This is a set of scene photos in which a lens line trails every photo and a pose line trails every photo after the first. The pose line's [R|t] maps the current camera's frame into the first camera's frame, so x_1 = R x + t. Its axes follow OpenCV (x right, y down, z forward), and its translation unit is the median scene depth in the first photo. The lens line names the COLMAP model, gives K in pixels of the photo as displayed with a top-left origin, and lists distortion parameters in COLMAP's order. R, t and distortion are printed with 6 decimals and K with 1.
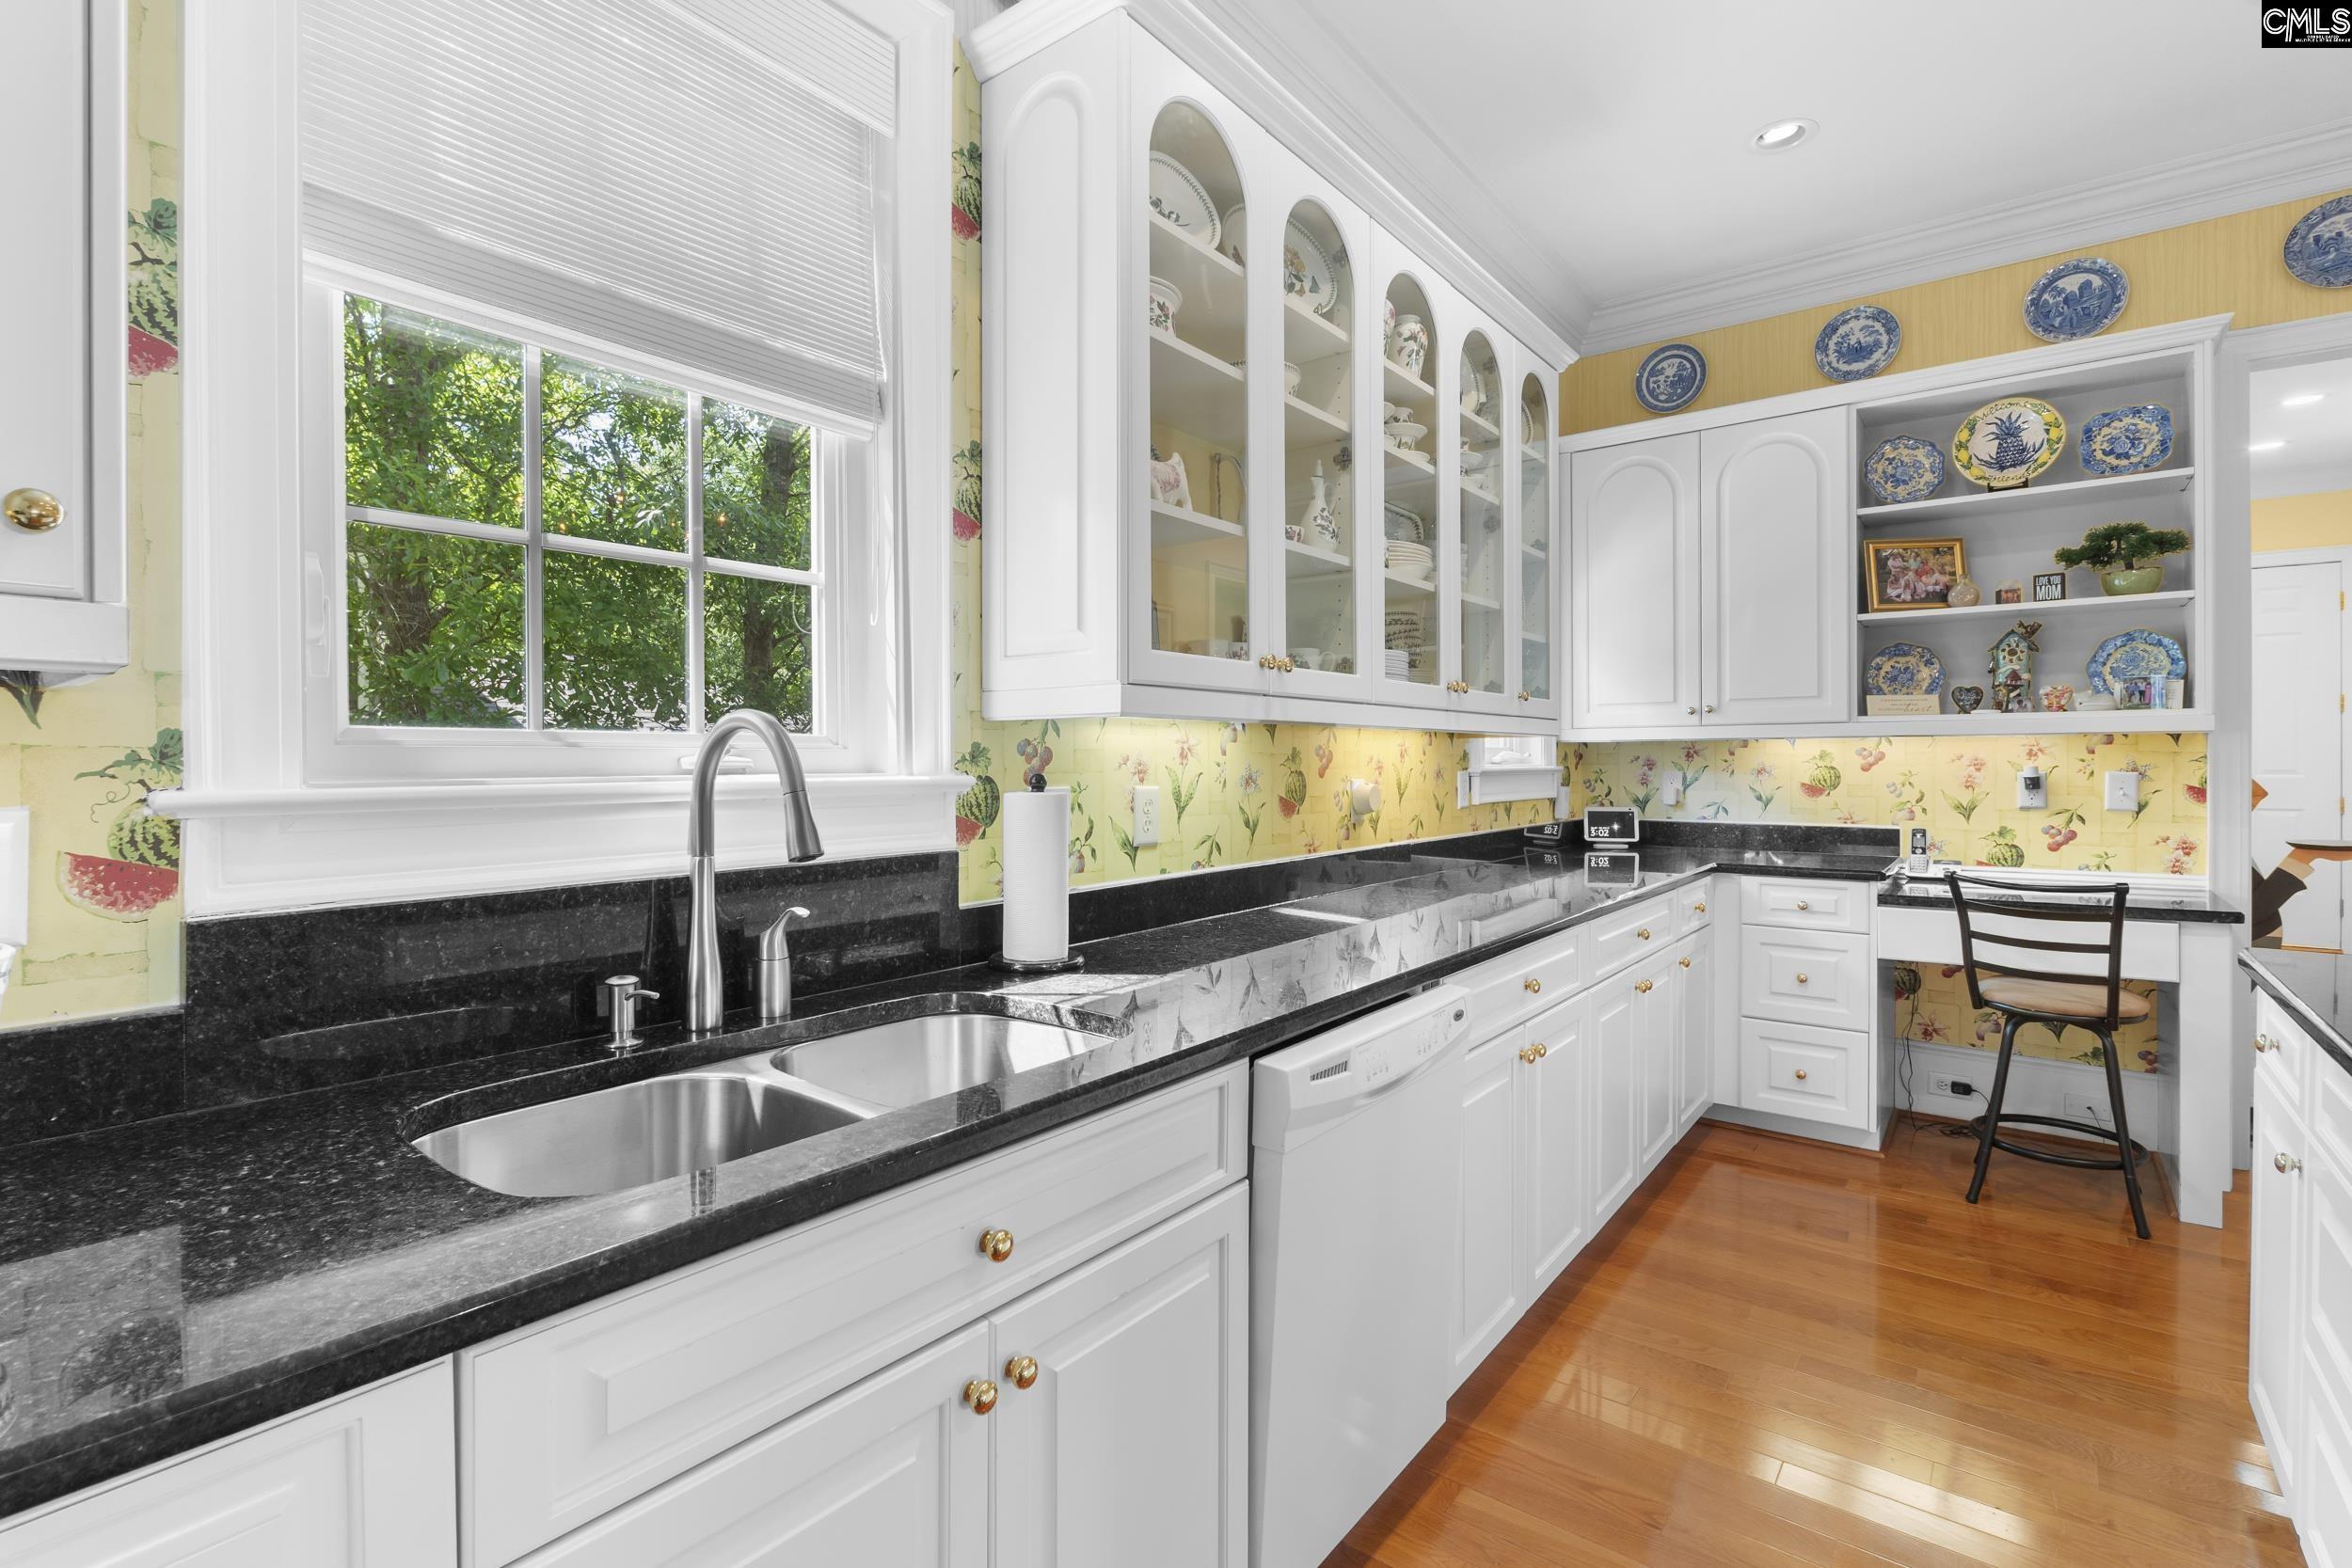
lens RADIAL K [[1085.3, 0, 1173.7], [0, 1085.3, 756.2], [0, 0, 1]] dist [-0.005178, -0.000338]
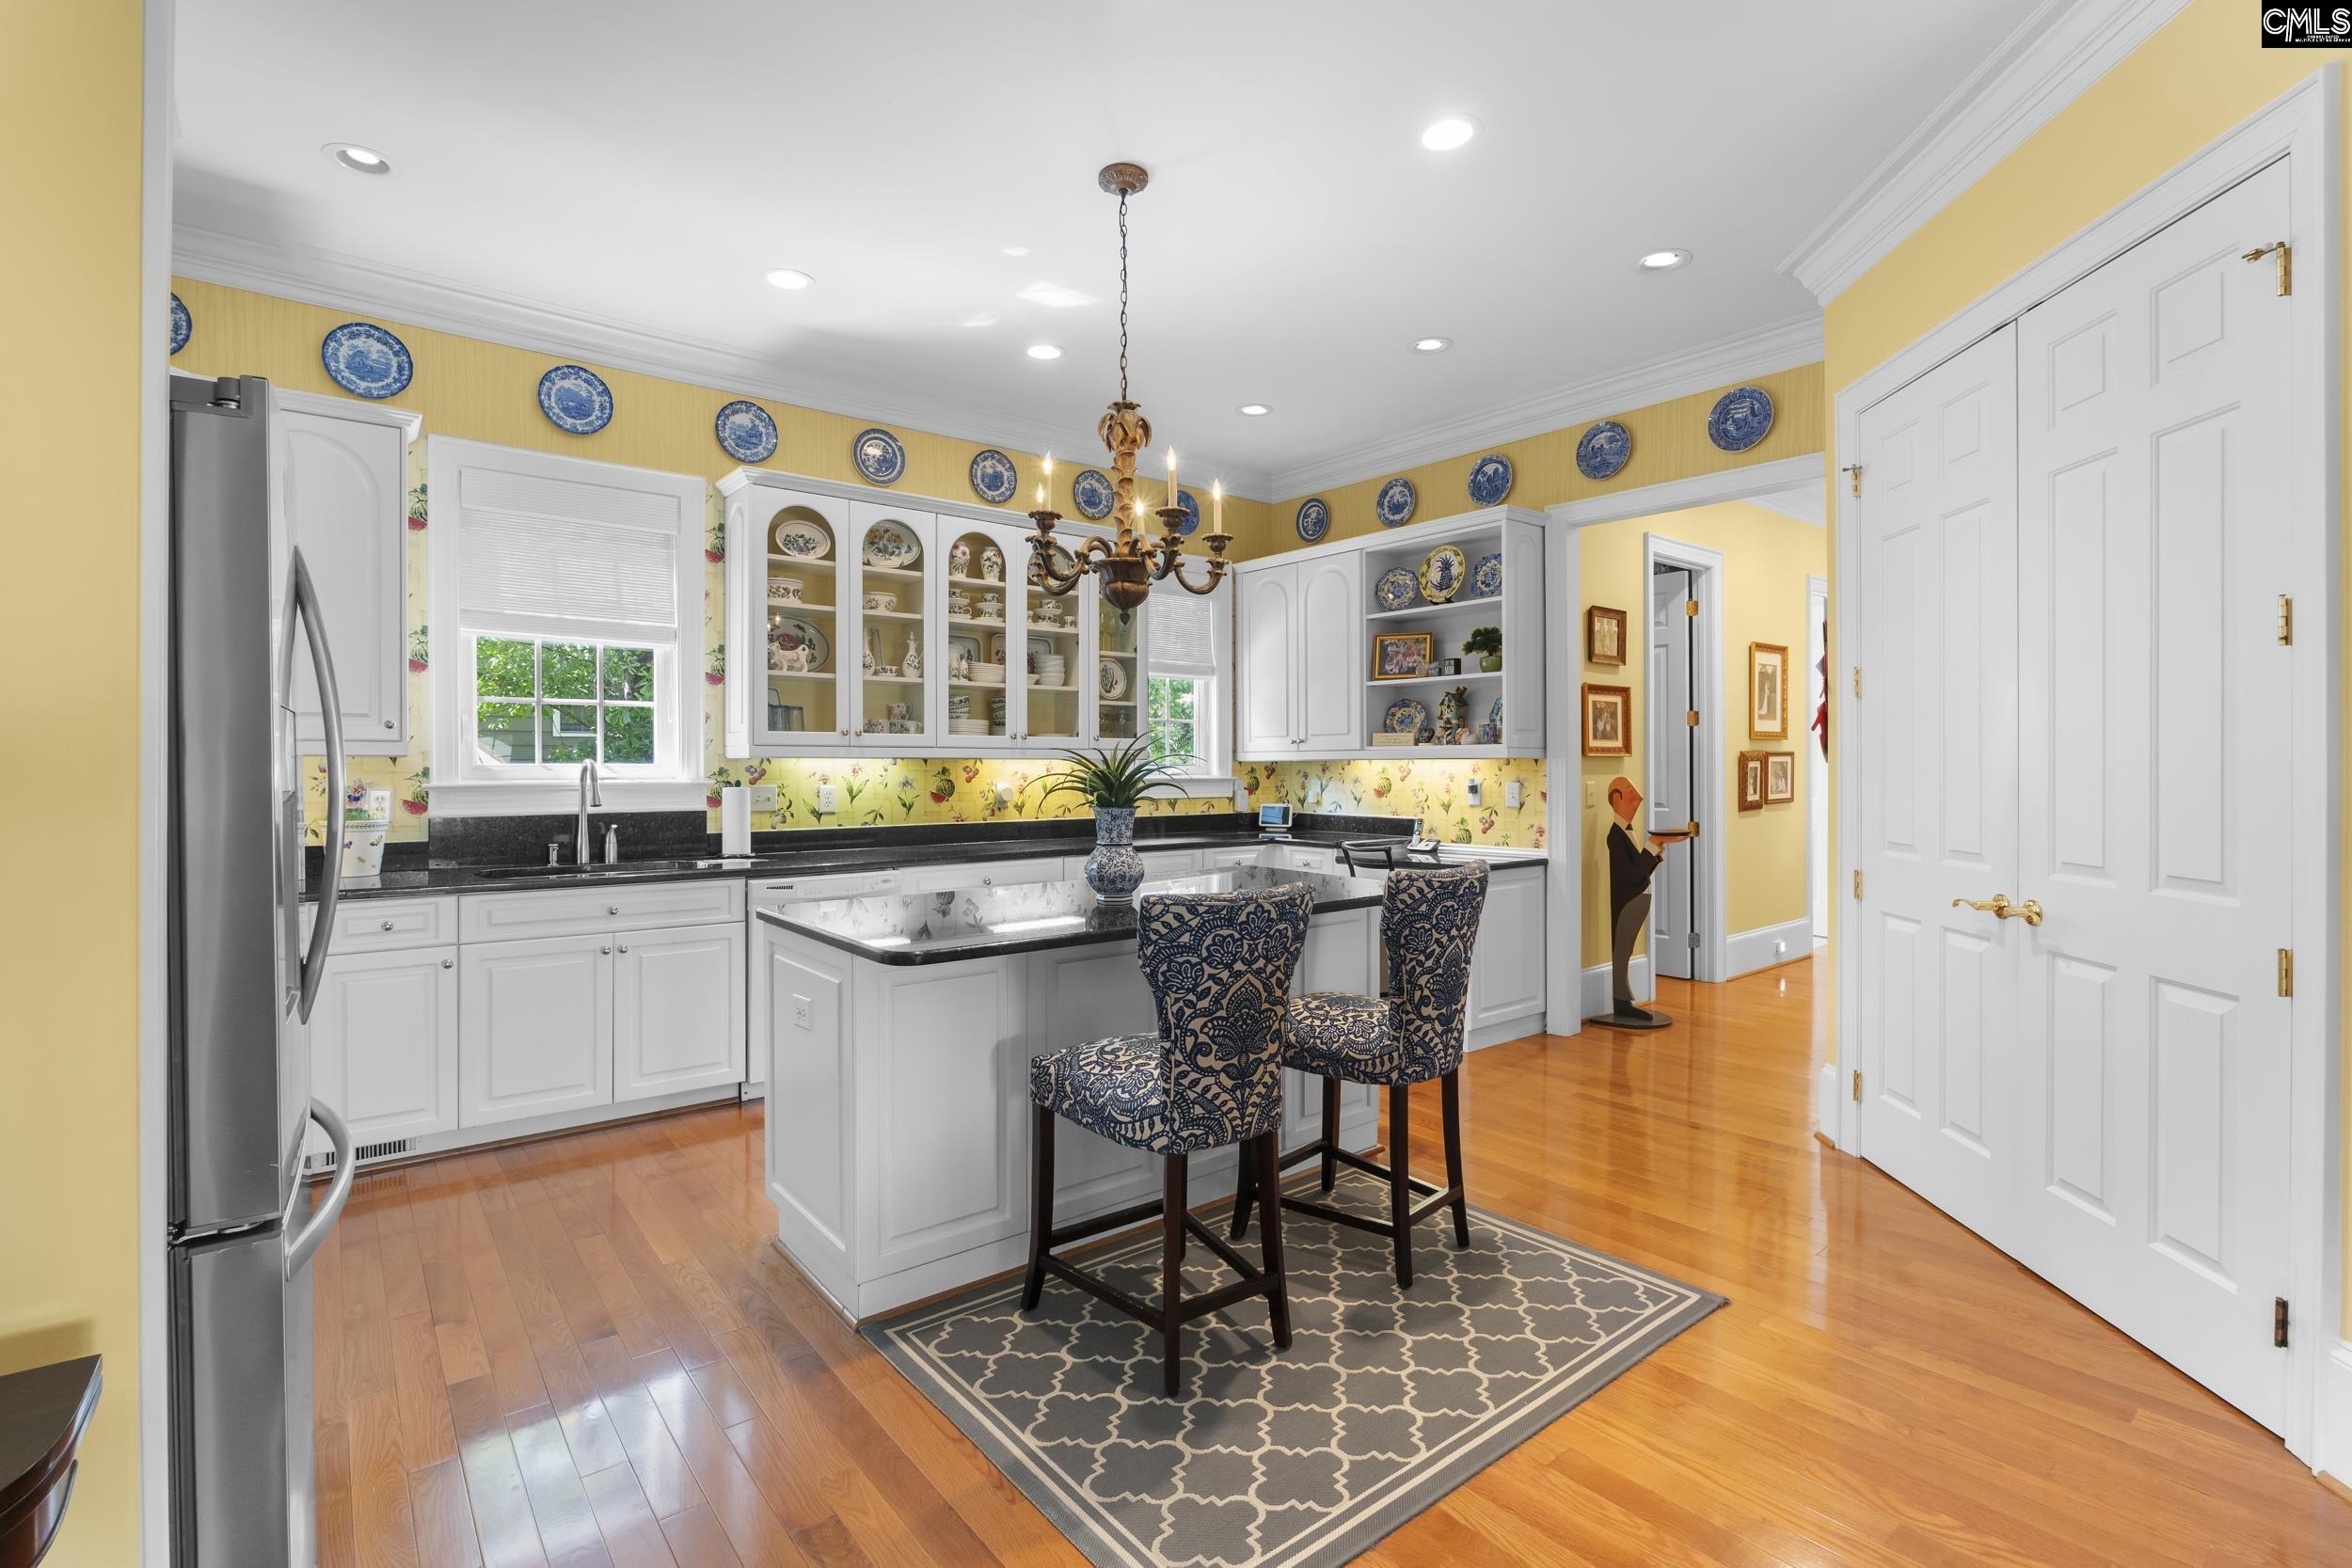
lens RADIAL K [[1078.5, 0, 1171.7], [0, 1078.5, 766.4], [0, 0, 1]] dist [-0.010322, 0.000133]
pose [[0.974198, 0.003780, -0.225665, 0.950210], [-0.002494, 0.999979, 0.005985, -0.022286], [0.225683, -0.005268, 0.974186, -0.799327]]
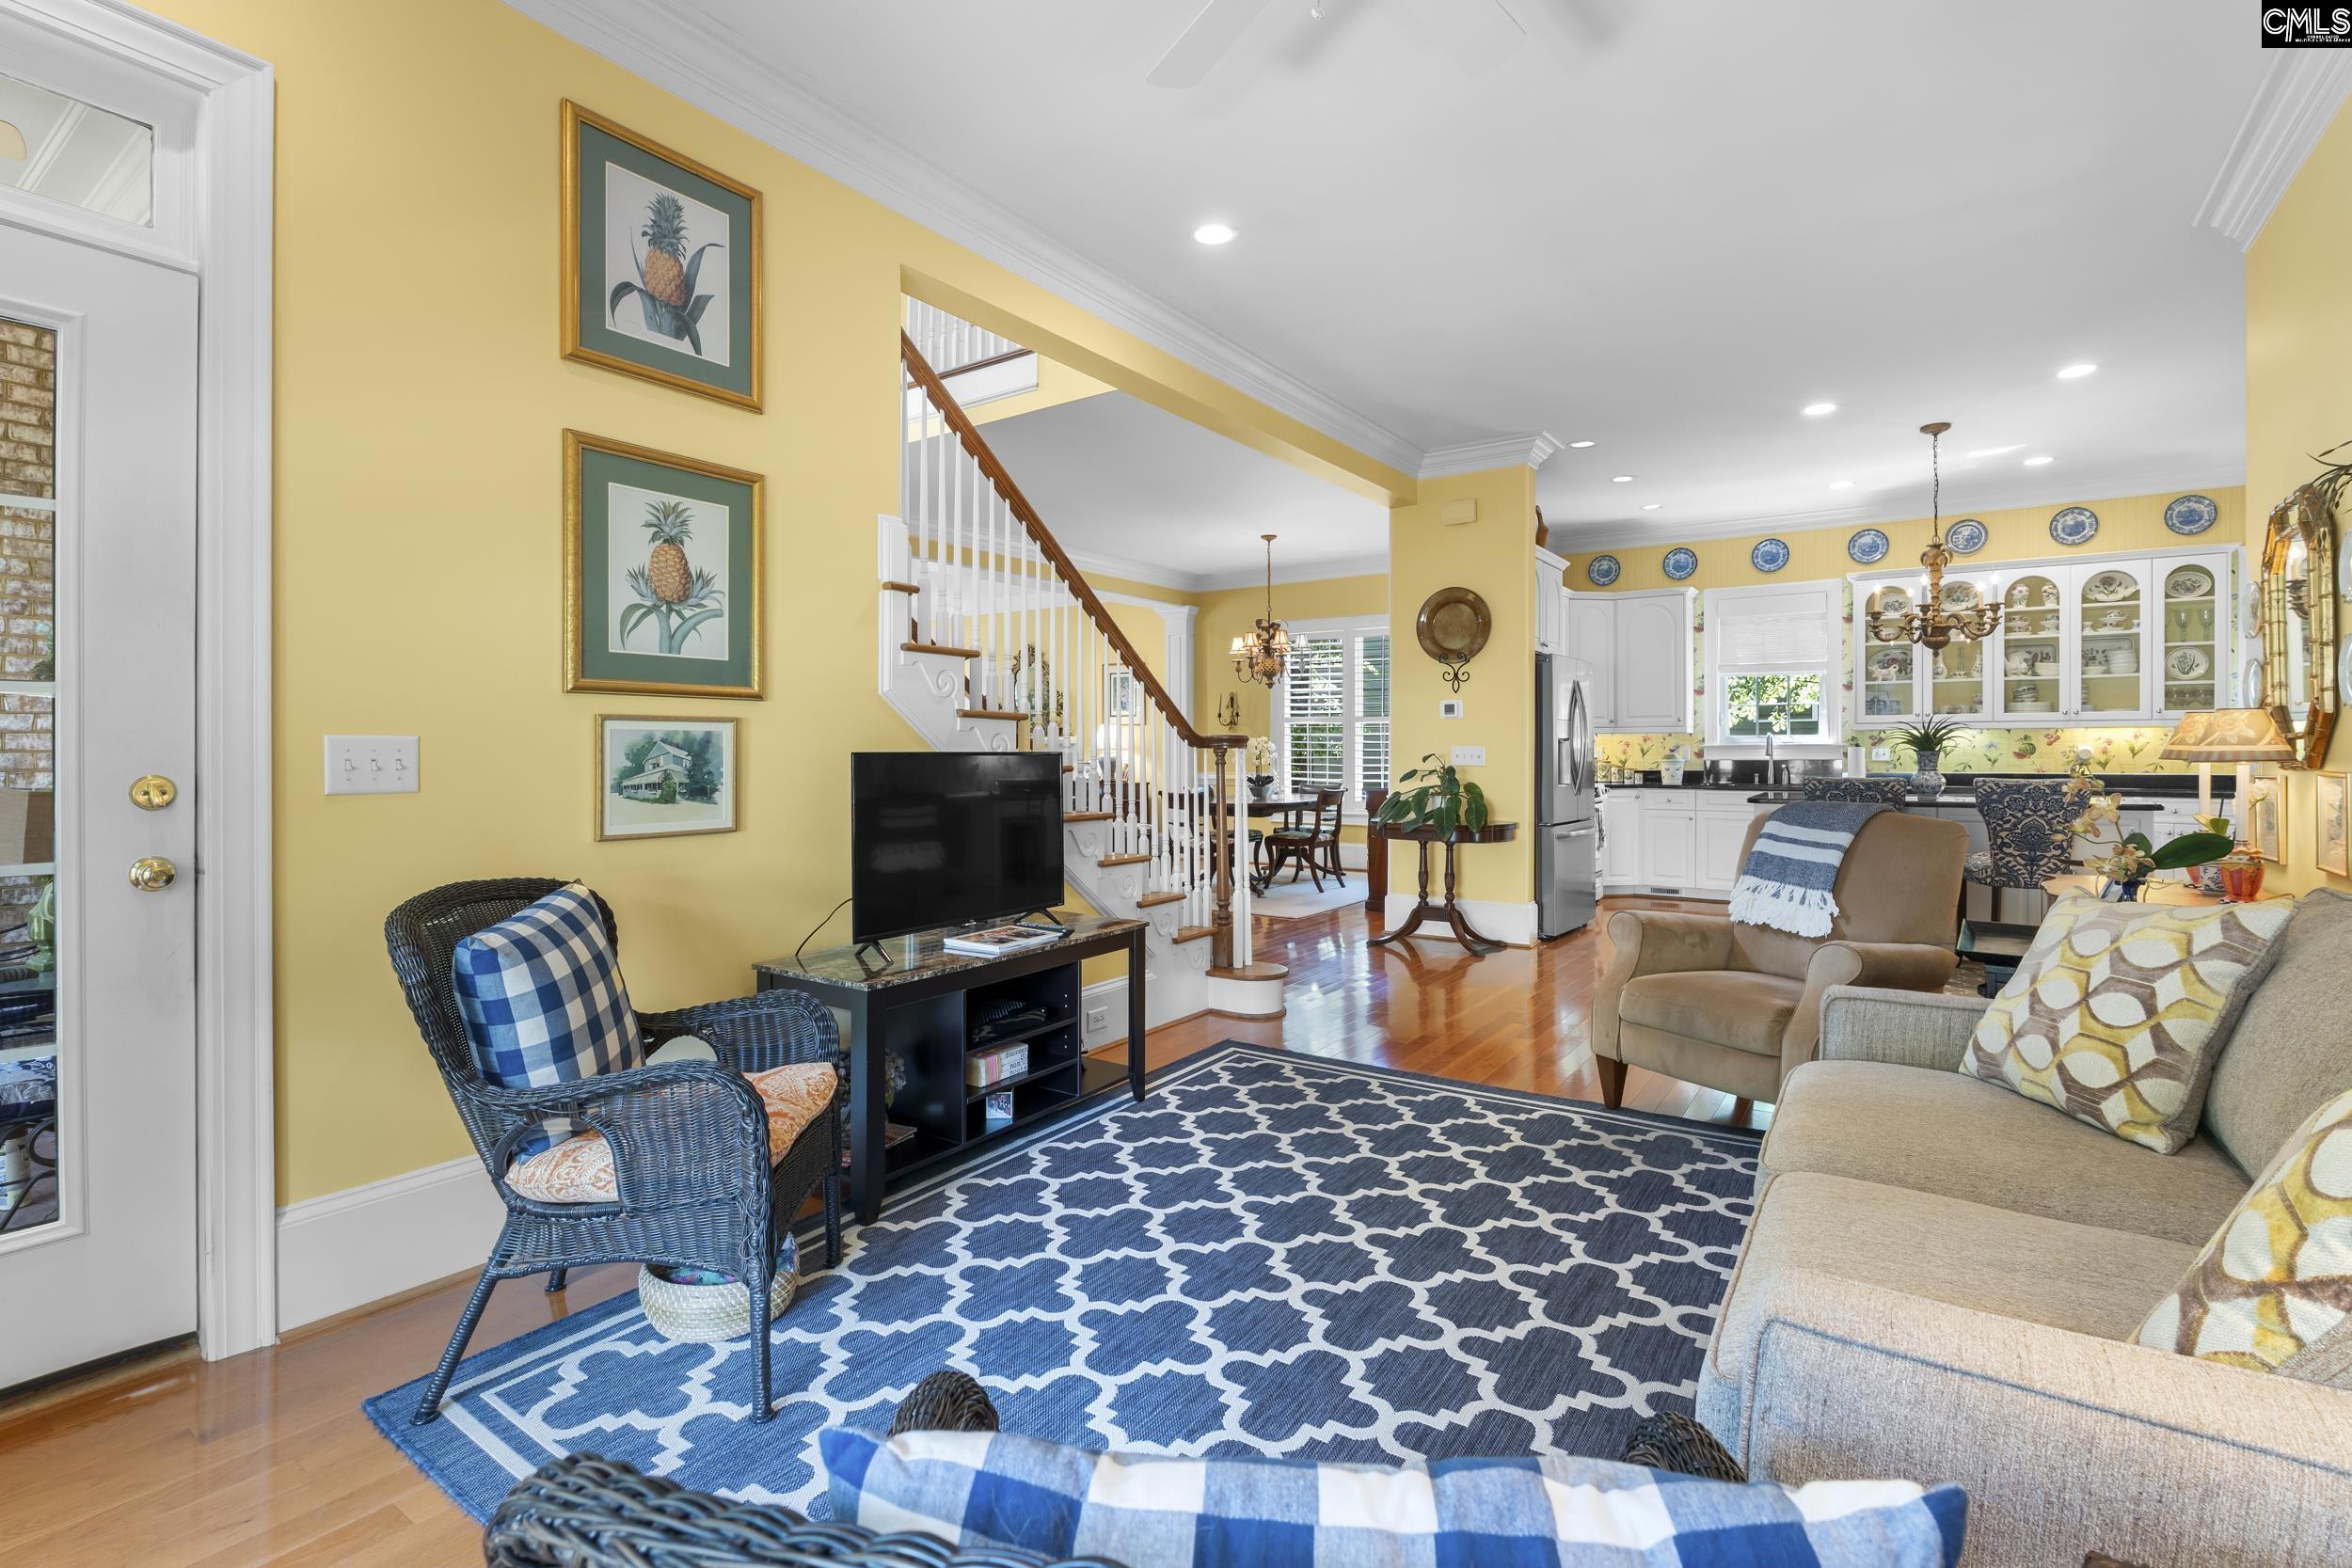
lens RADIAL K [[1078.3, 0, 1170.4], [0, 1078.3, 778.3], [0, 0, 1]] dist [-0.007391, 0.000381]
pose [[0.055069, 0.034895, -0.997873, 2.823706], [0.013973, 0.999264, 0.035715, -0.026231], [0.998385, -0.015910, 0.054541, -1.412428]]
